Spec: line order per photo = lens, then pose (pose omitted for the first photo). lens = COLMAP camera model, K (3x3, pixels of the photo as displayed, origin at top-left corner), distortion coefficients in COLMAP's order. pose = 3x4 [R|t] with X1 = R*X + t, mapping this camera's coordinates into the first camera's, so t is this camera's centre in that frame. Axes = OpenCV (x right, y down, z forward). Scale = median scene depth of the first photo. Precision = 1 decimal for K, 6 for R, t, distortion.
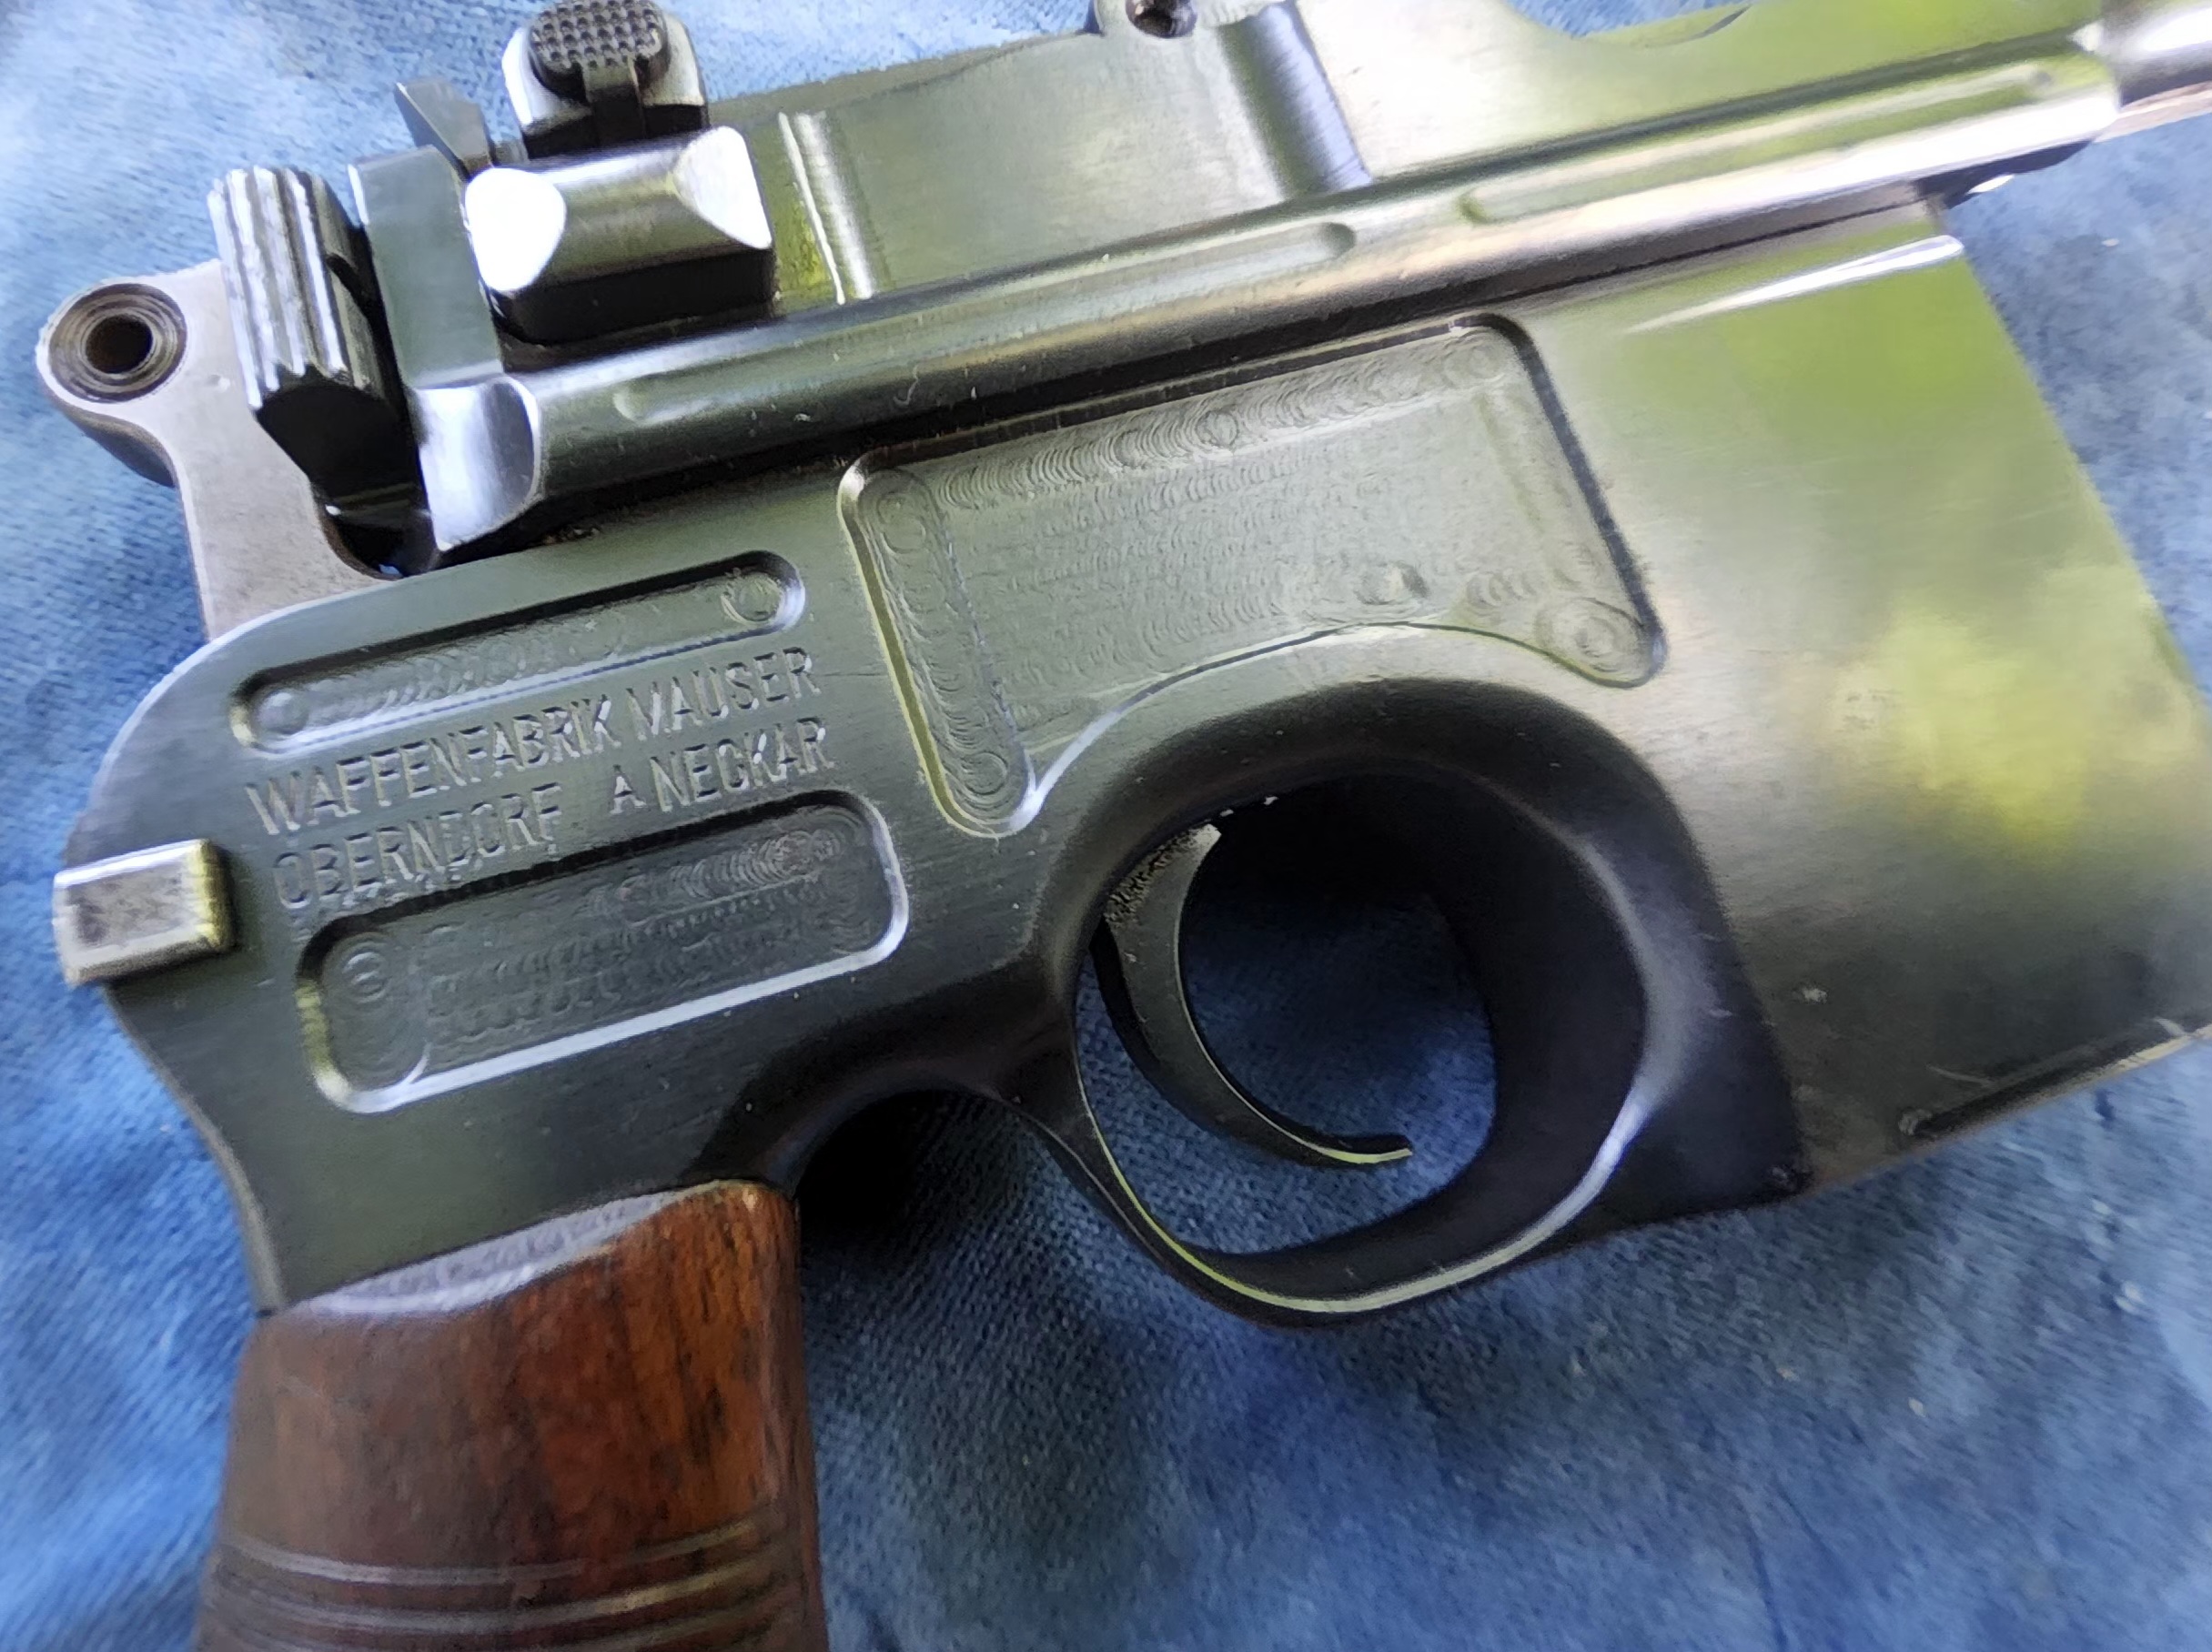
lens RADIAL K [[895.7, 0, 1096.4], [0, 895.7, 814.4], [0, 0, 1]] dist [-0.005729, 0.000115]
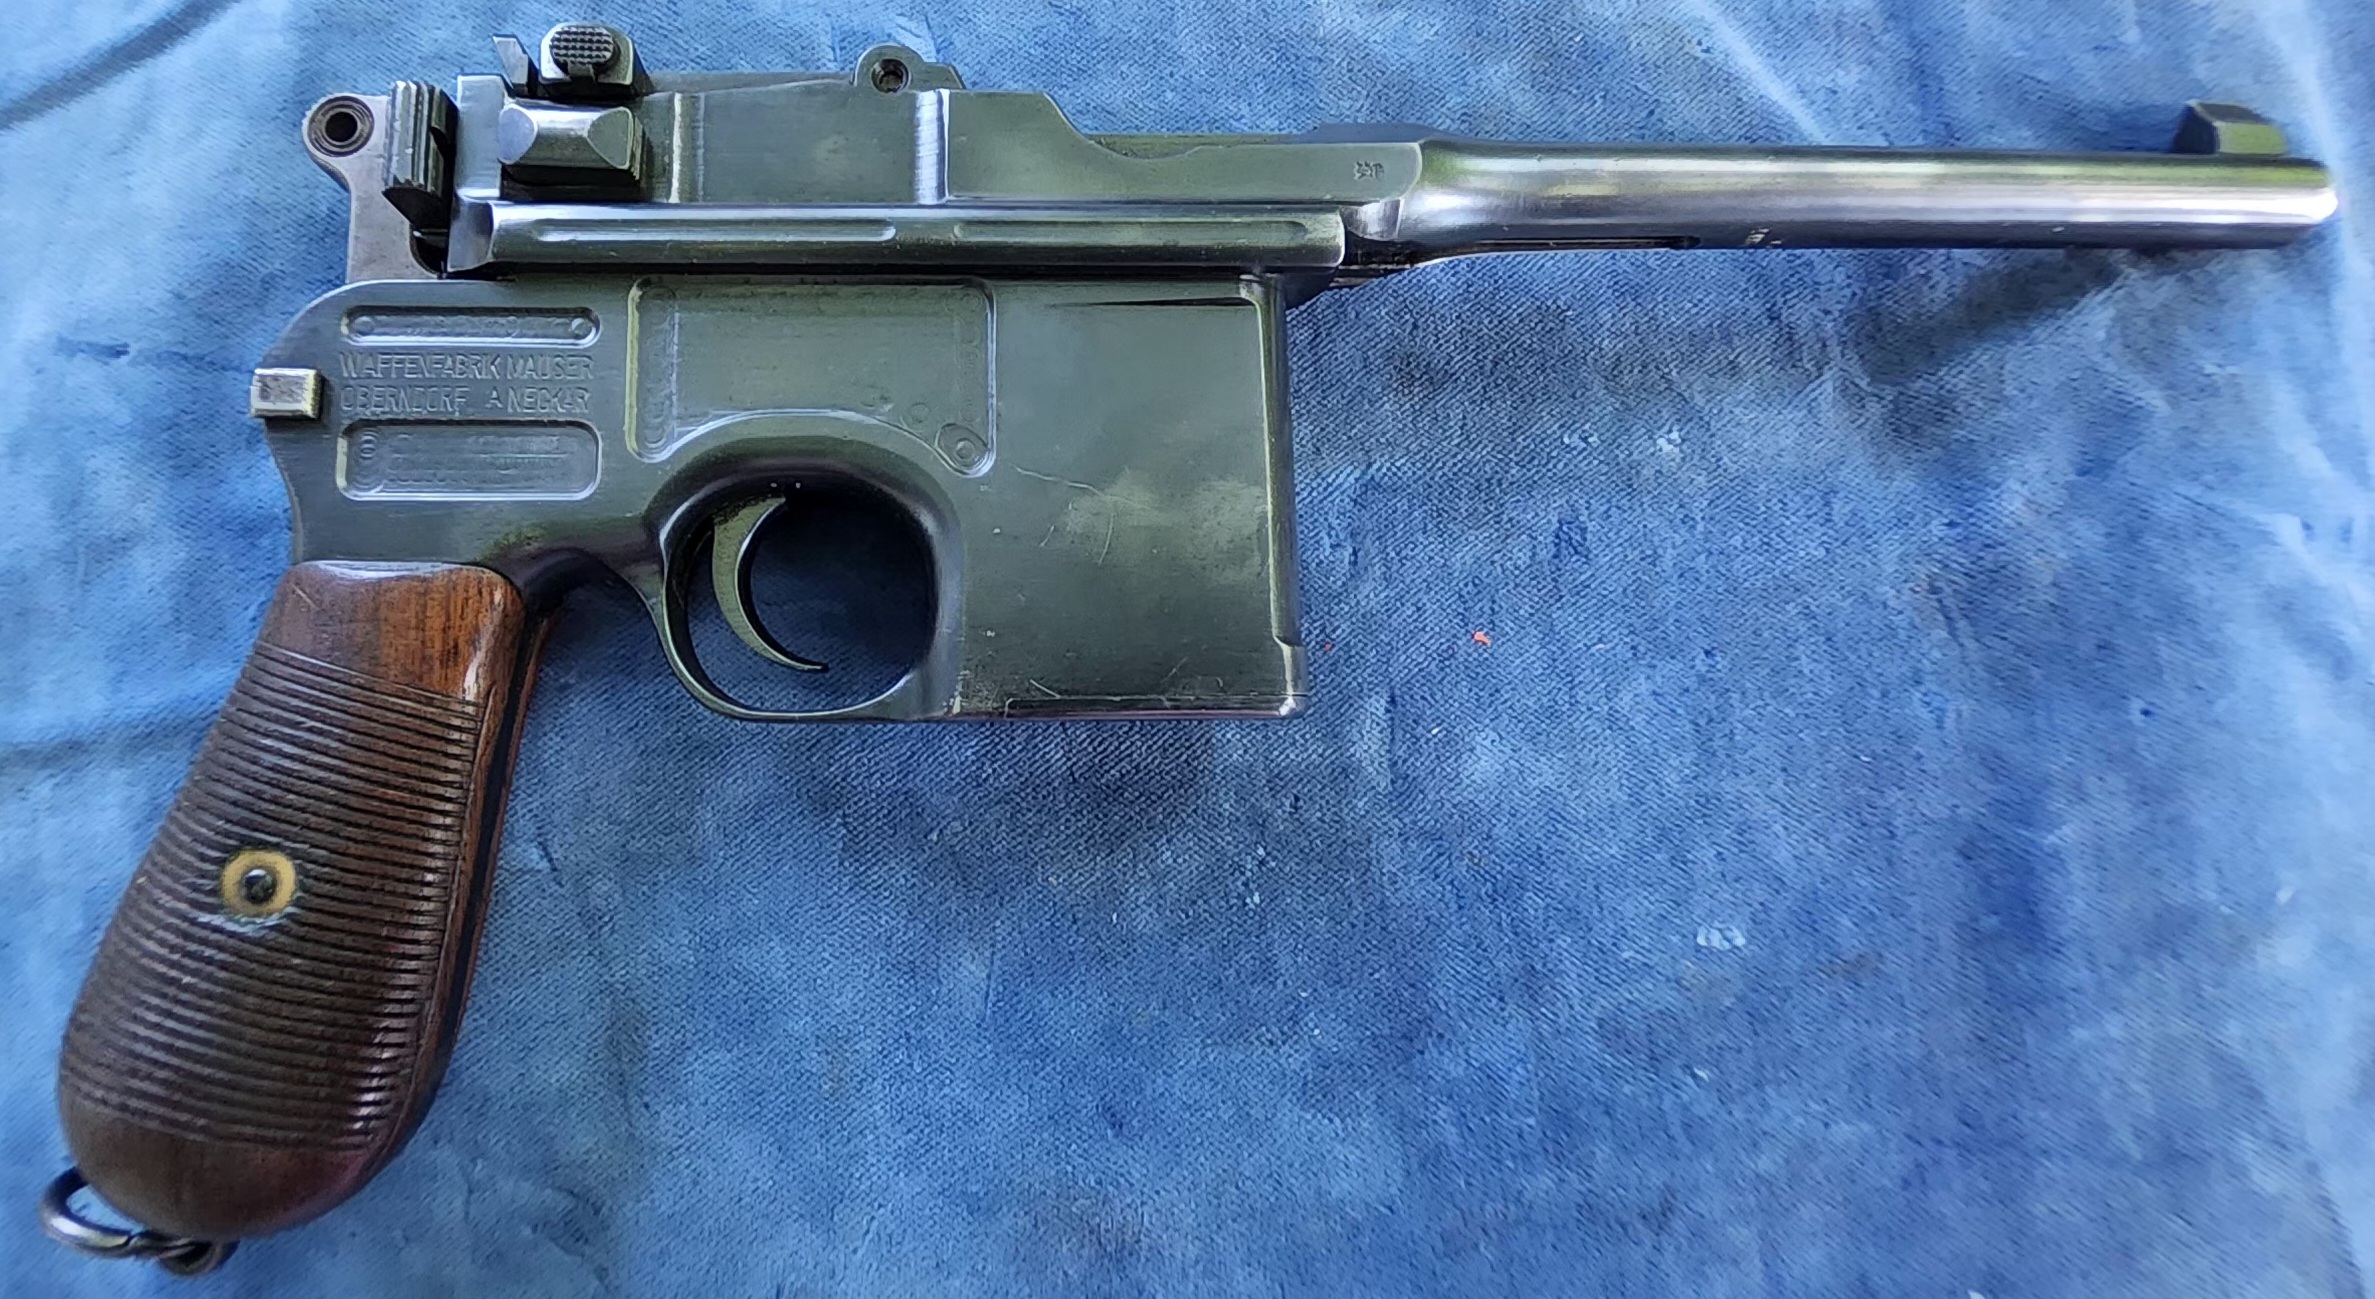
lens RADIAL K [[920.5, 0, 1194.6], [0, 920.5, 639.1], [0, 0, 1]] dist [-0.003437, 0.000206]
pose [[0.961636, 0.270677, -0.044618, 1.355975], [-0.268857, 0.962228, 0.042821, -0.014145], [0.054523, -0.029182, 0.998086, -1.166114]]
